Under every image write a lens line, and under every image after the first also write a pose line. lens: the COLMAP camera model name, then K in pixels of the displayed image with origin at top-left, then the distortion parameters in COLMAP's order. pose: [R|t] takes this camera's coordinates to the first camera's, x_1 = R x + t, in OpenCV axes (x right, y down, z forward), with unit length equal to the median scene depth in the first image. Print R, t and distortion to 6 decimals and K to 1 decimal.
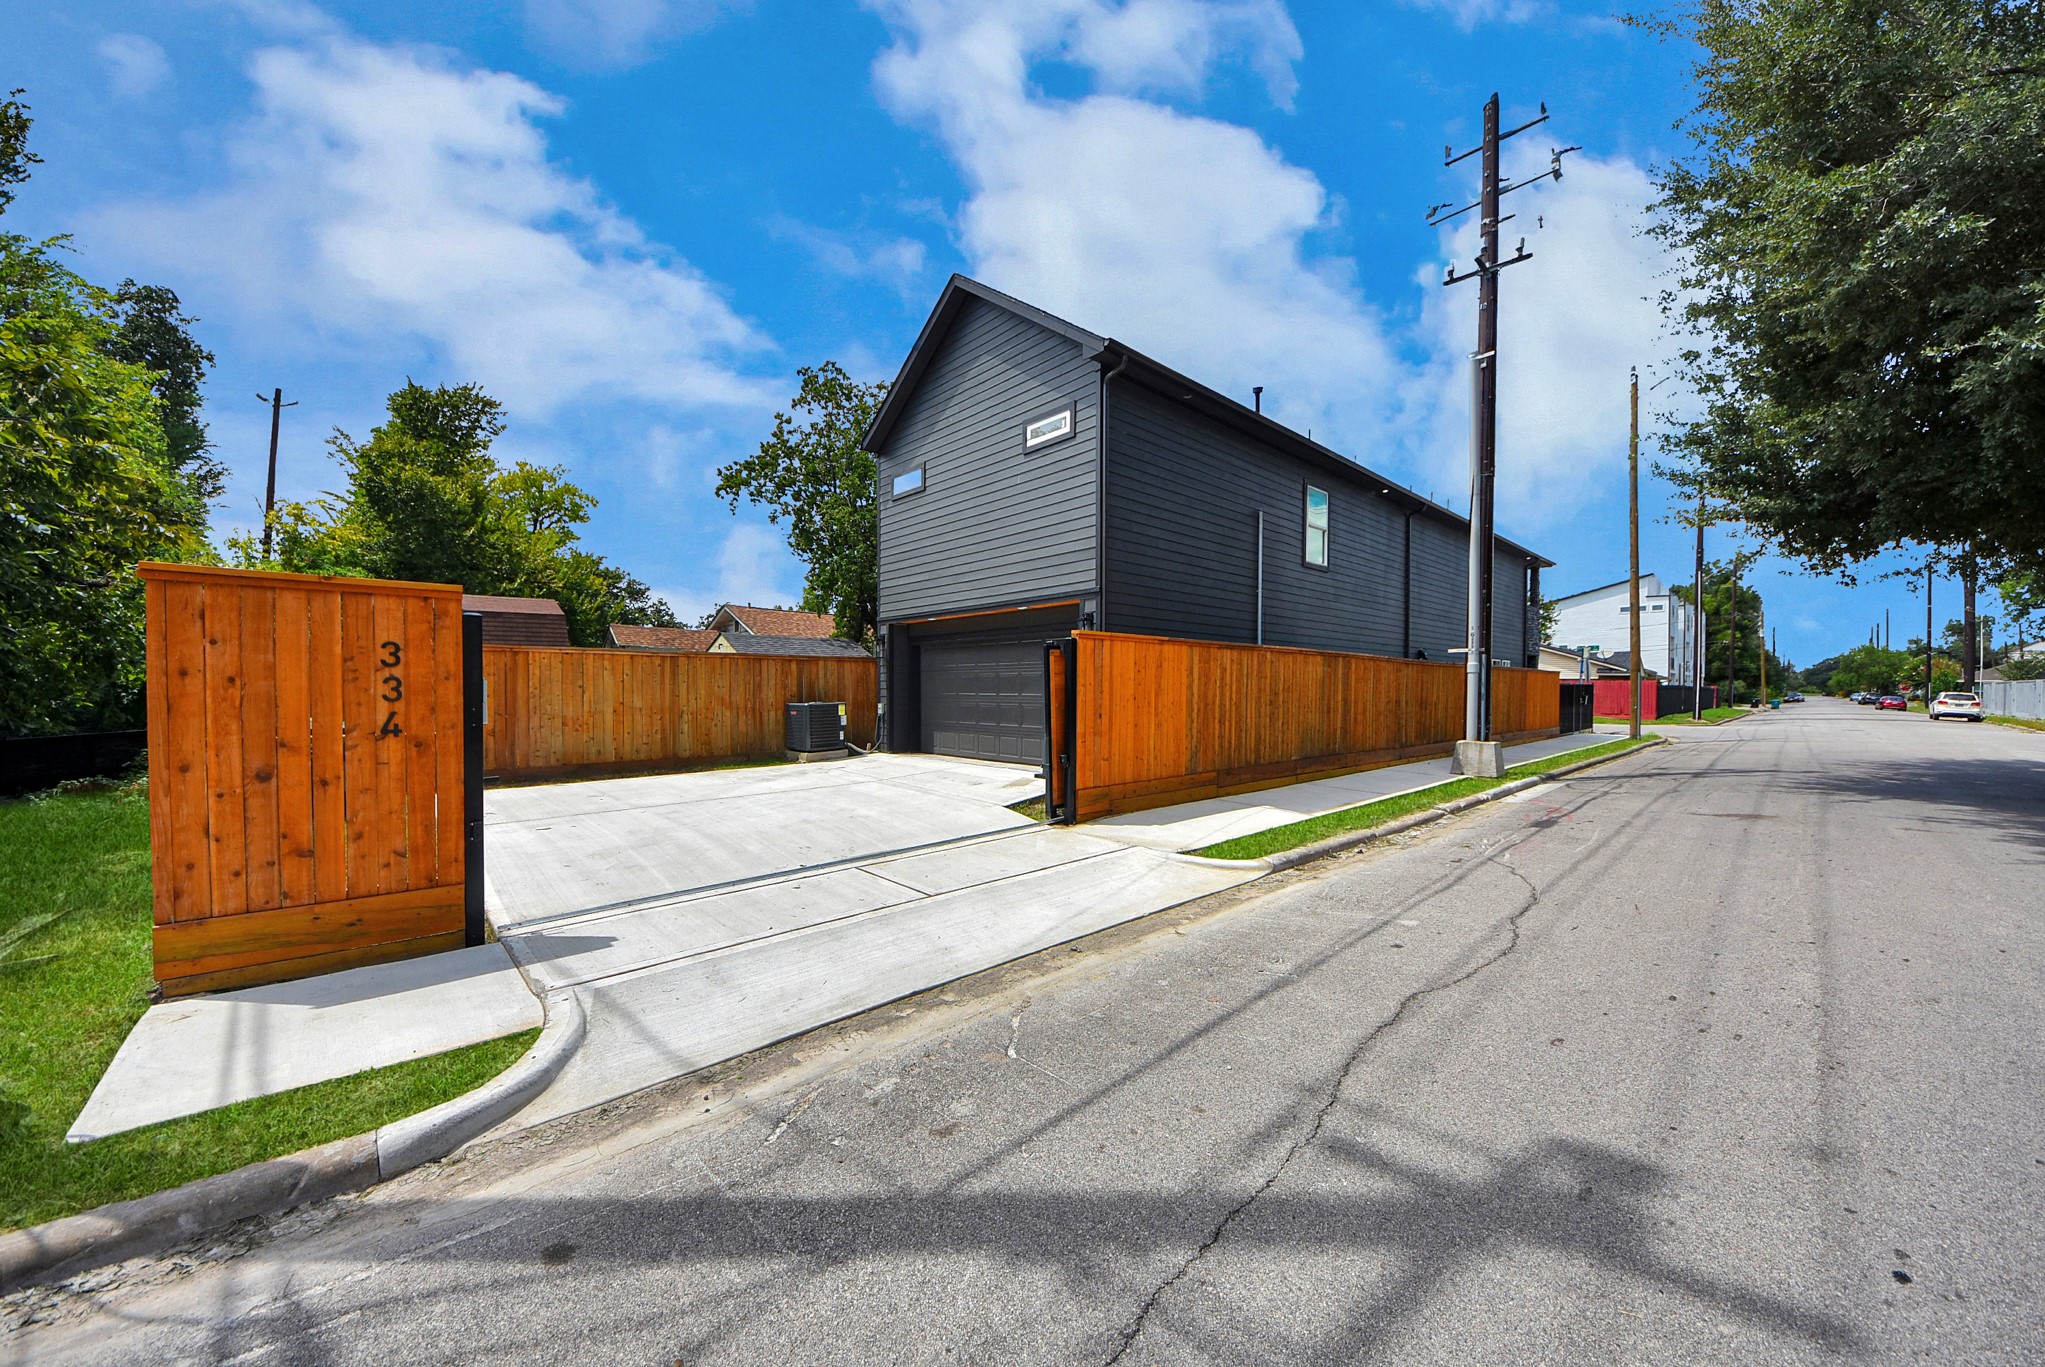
lens RADIAL K [[731.9, 0, 1035.7], [0, 731.9, 694.8], [0, 0, 1]] dist [0.009292, -0.005490]
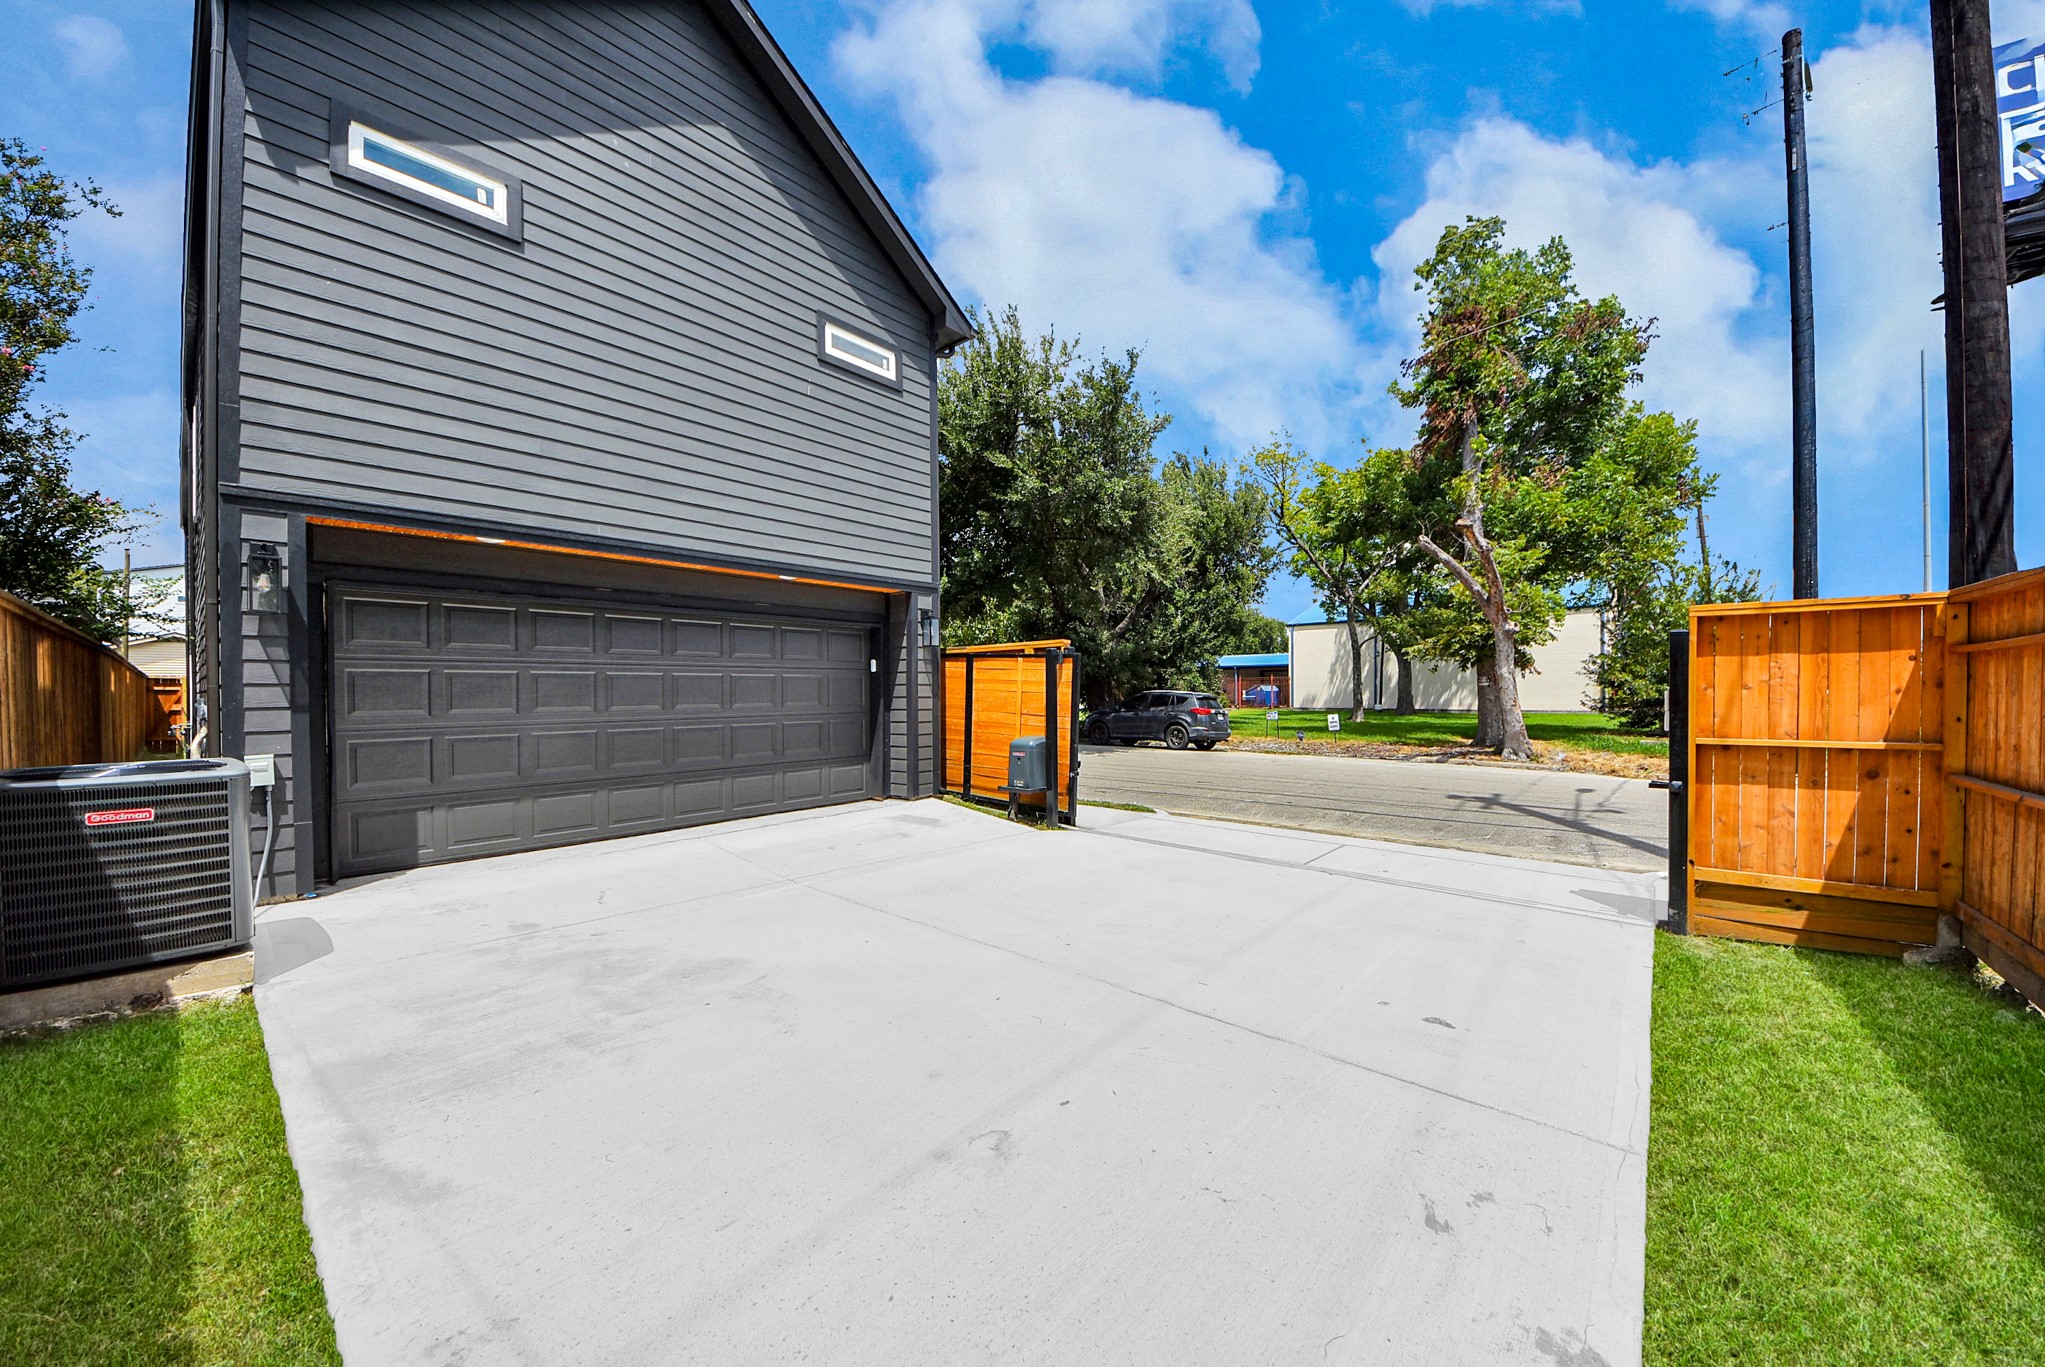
lens RADIAL K [[731.9, 0, 1030.9], [0, 731.9, 695.4], [0, 0, 1]] dist [0.009292, -0.005490]
pose [[-0.114512, -0.002992, 0.993417, -0.569977], [0.023856, 0.999699, 0.005761, -0.007969], [-0.993135, 0.024359, -0.114406, 0.696350]]
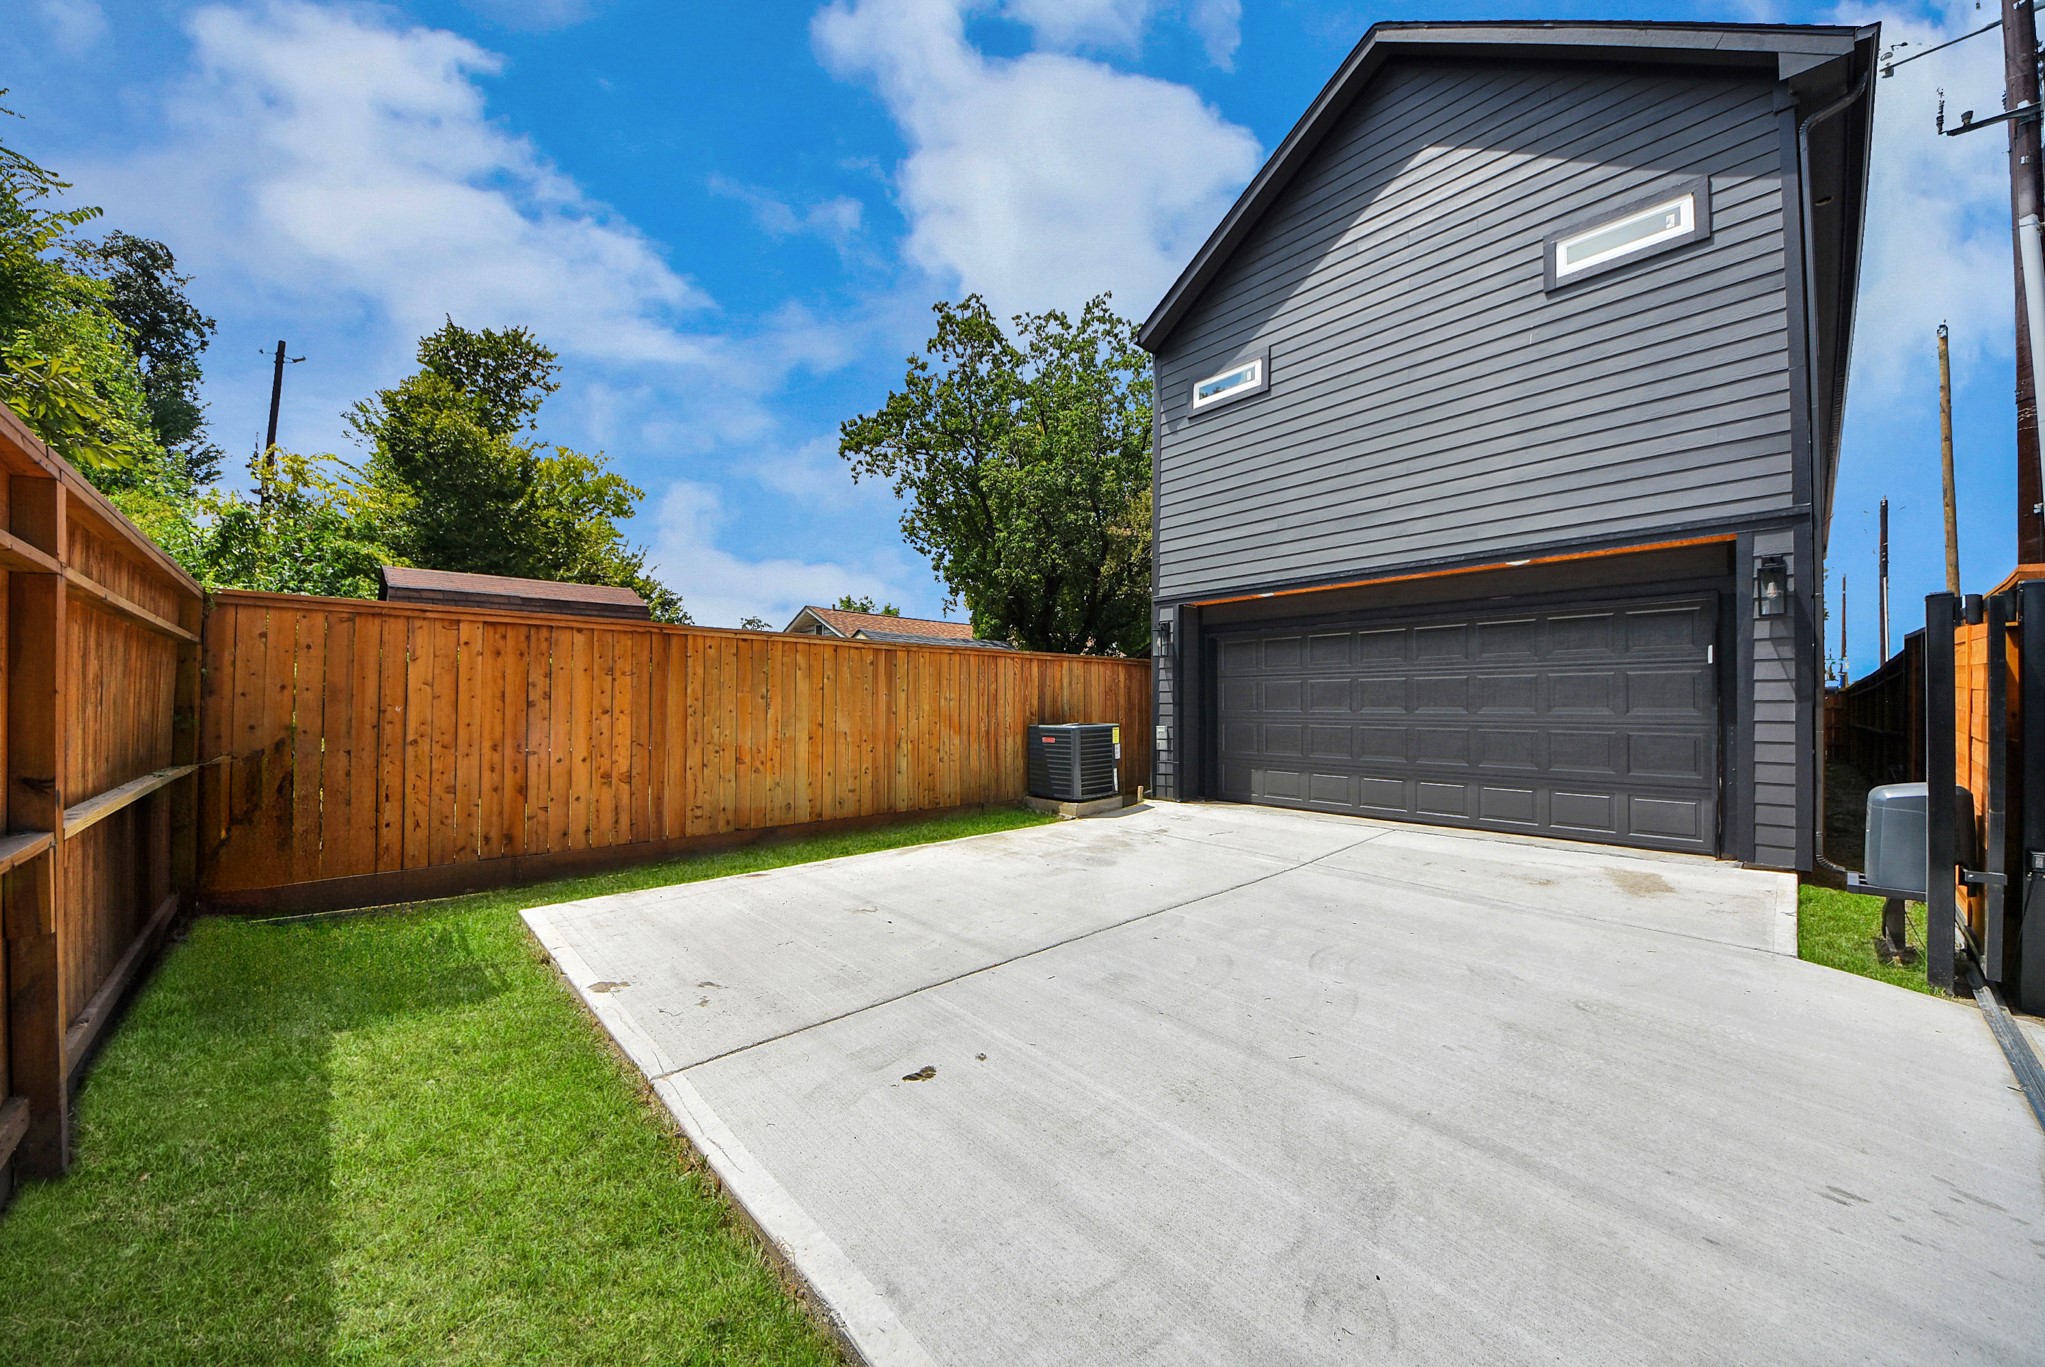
lens RADIAL K [[722.0, 0, 1026.9], [0, 722.0, 689.8], [0, 0, 1]] dist [0.001574, -0.000434]
pose [[0.999993, 0.003060, -0.002320, -0.330191], [-0.003140, 0.999366, -0.035473, 0.002974], [0.002210, 0.035480, 0.999368, 0.348096]]
